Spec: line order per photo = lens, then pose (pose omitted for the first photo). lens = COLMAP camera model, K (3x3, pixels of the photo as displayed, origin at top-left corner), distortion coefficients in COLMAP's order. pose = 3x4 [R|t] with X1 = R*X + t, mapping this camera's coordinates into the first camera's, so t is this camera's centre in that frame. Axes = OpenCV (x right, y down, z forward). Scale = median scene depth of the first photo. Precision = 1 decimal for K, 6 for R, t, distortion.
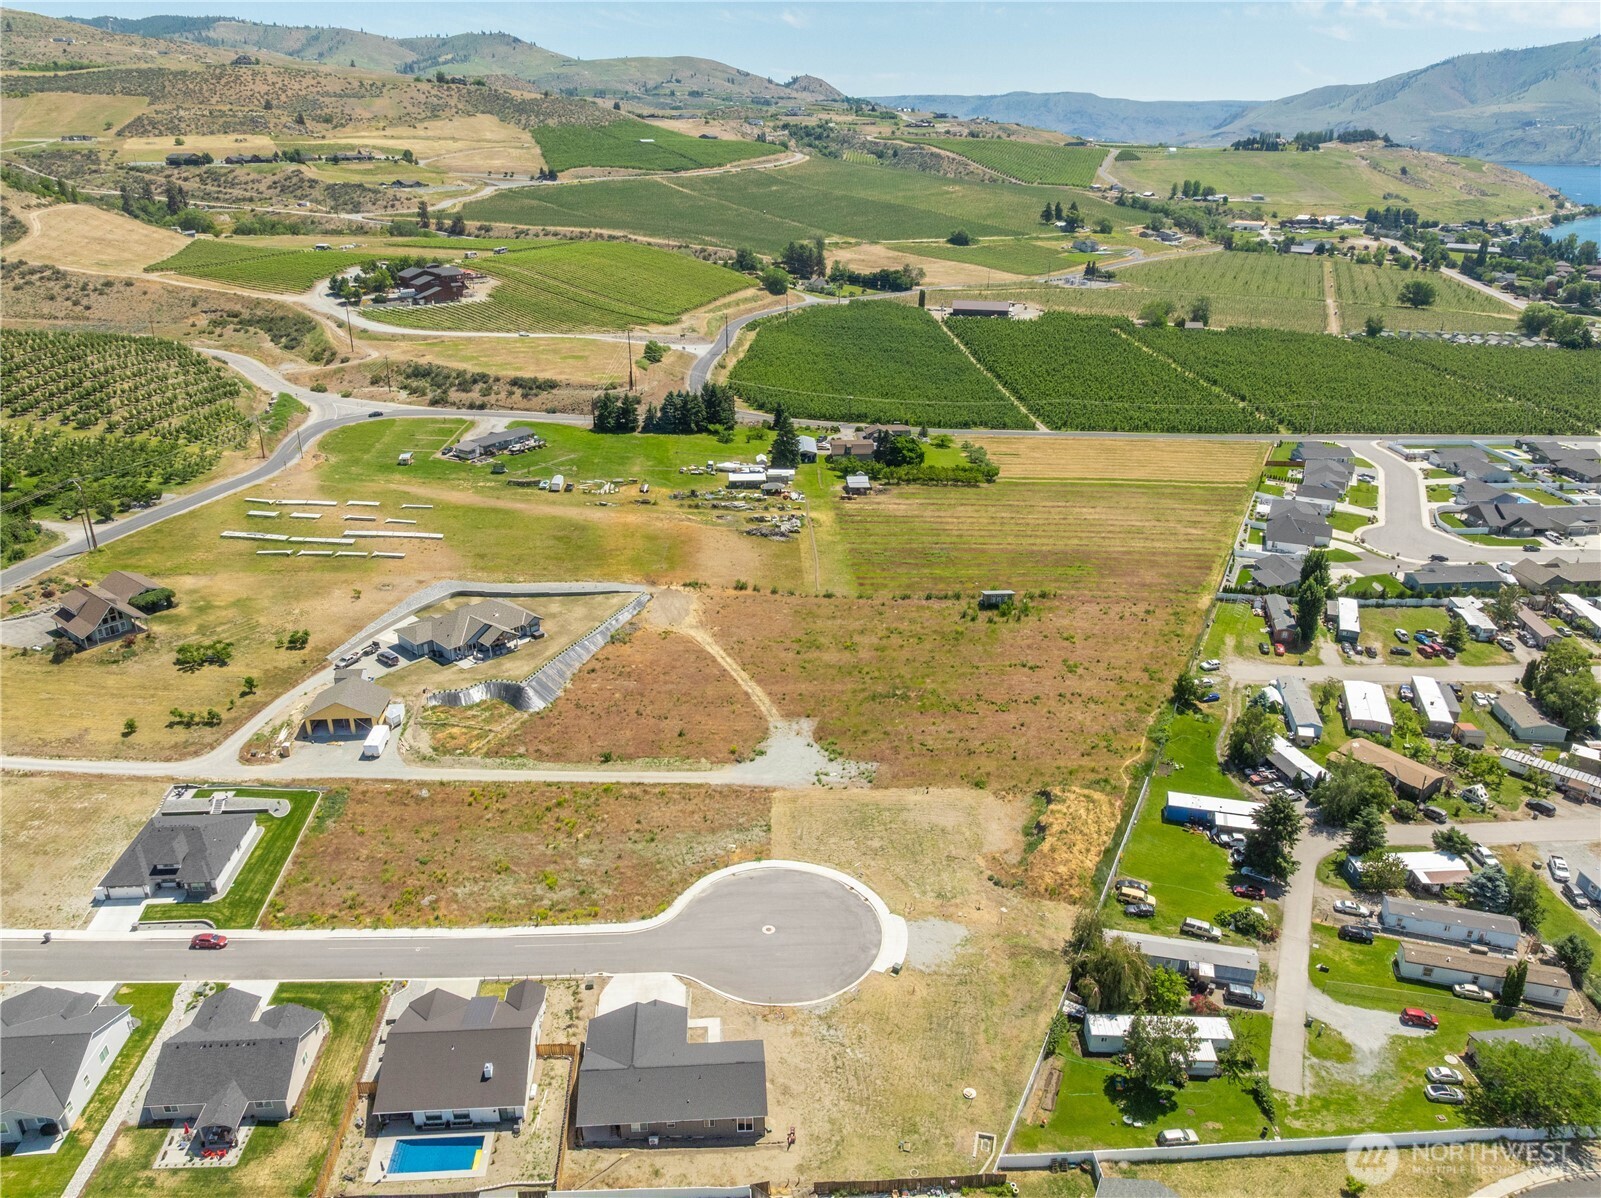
lens RADIAL K [[1131.5, 0, 803.2], [0, 1131.5, 600.8], [0, 0, 1]] dist [-0.053190, 0.025748]
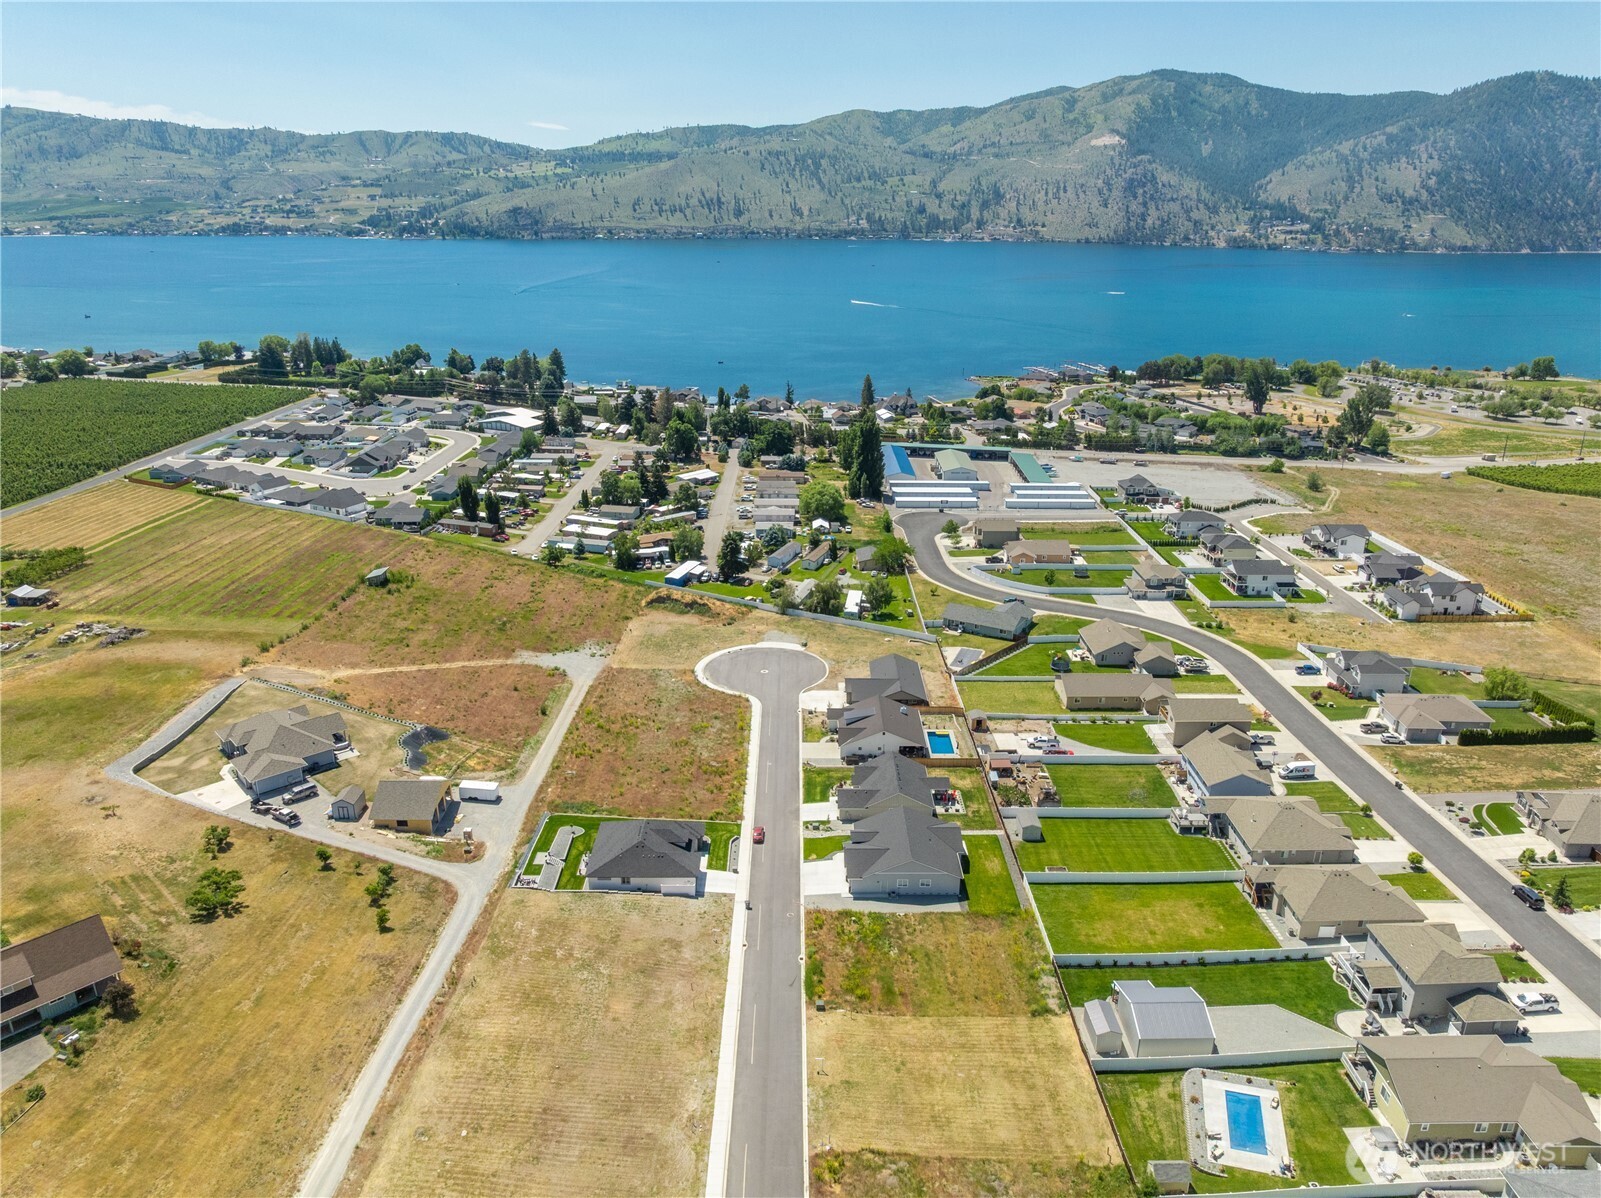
lens RADIAL K [[1128.5, 0, 802.9], [0, 1128.5, 601.9], [0, 0, 1]] dist [-0.045335, 0.012363]
pose [[0.071509, -0.337956, 0.938441, -0.748915], [0.378839, 0.879549, 0.287880, -0.122807], [-0.922696, 0.334932, 0.190927, 0.288543]]
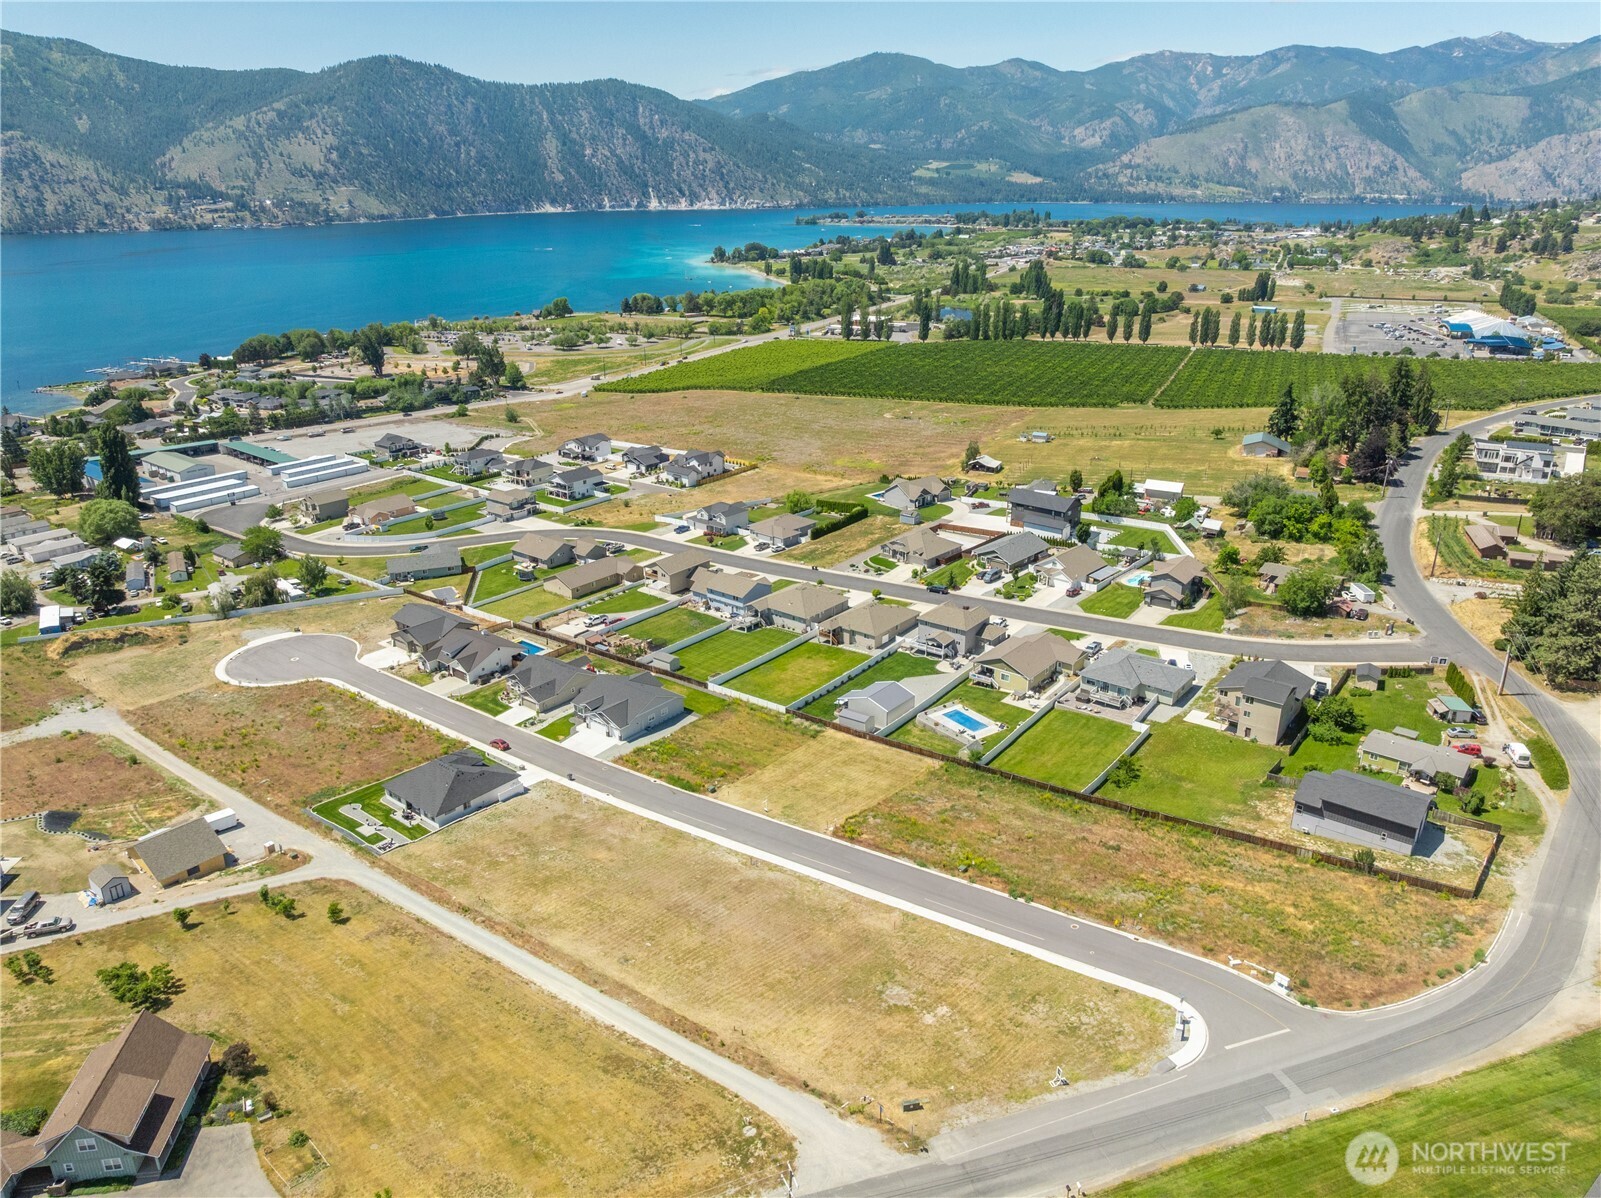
lens RADIAL K [[1128.5, 0, 802.9], [0, 1128.5, 601.9], [0, 0, 1]] dist [-0.045335, 0.012363]
pose [[-0.727204, -0.242576, 0.642130, -0.773458], [0.266412, 0.762401, 0.589719, -0.260007], [-0.632612, 0.599918, -0.489796, 0.619456]]
